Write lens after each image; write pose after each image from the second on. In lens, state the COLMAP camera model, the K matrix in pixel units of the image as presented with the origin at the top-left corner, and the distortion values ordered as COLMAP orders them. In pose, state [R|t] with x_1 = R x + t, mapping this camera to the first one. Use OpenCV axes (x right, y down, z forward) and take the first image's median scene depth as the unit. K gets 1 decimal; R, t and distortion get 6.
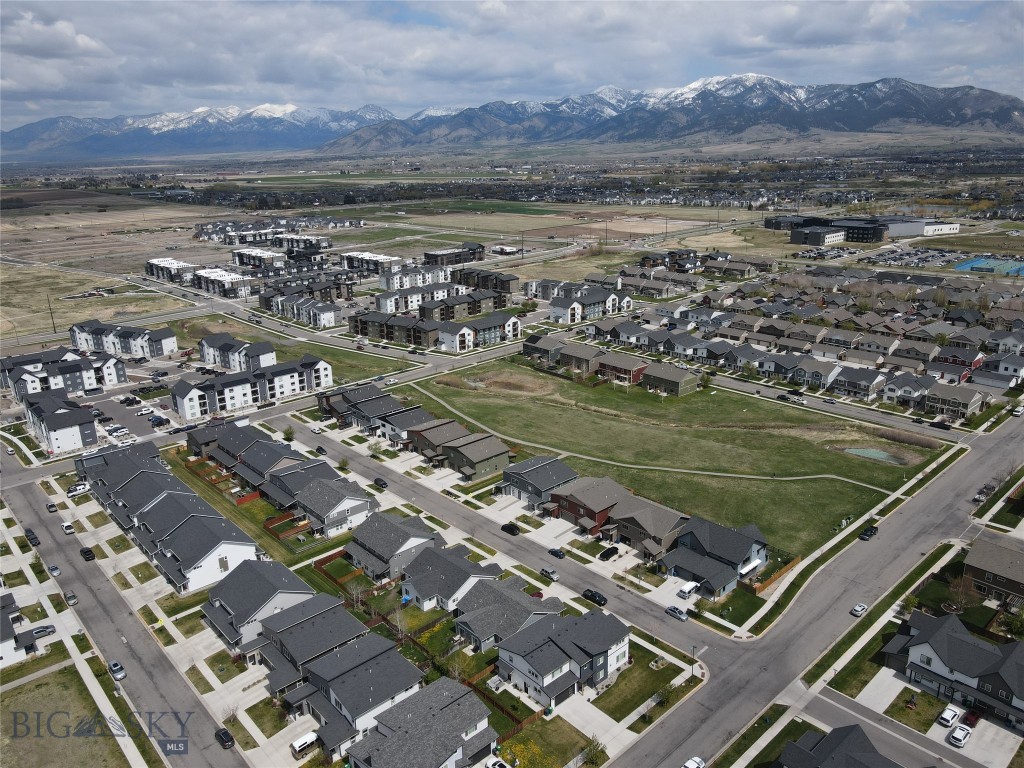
lens RADIAL K [[744.5, 0, 510.7], [0, 744.5, 385.4], [0, 0, 1]] dist [0.004032, 0.025003]
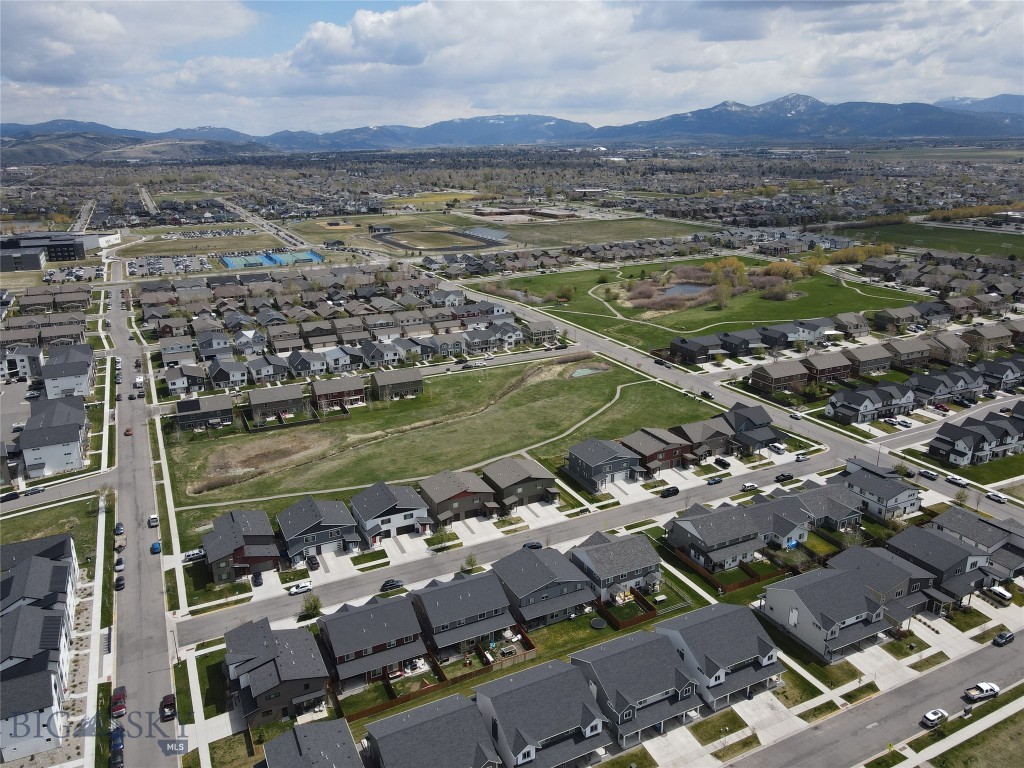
lens RADIAL K [[744.5, 0, 510.9], [0, 744.5, 382.4], [0, 0, 1]] dist [0.004032, 0.025003]
pose [[0.277849, -0.273517, 0.920863, -0.825179], [0.294469, 0.936710, 0.189375, -0.190518], [-0.914378, 0.218548, 0.340806, 0.635528]]
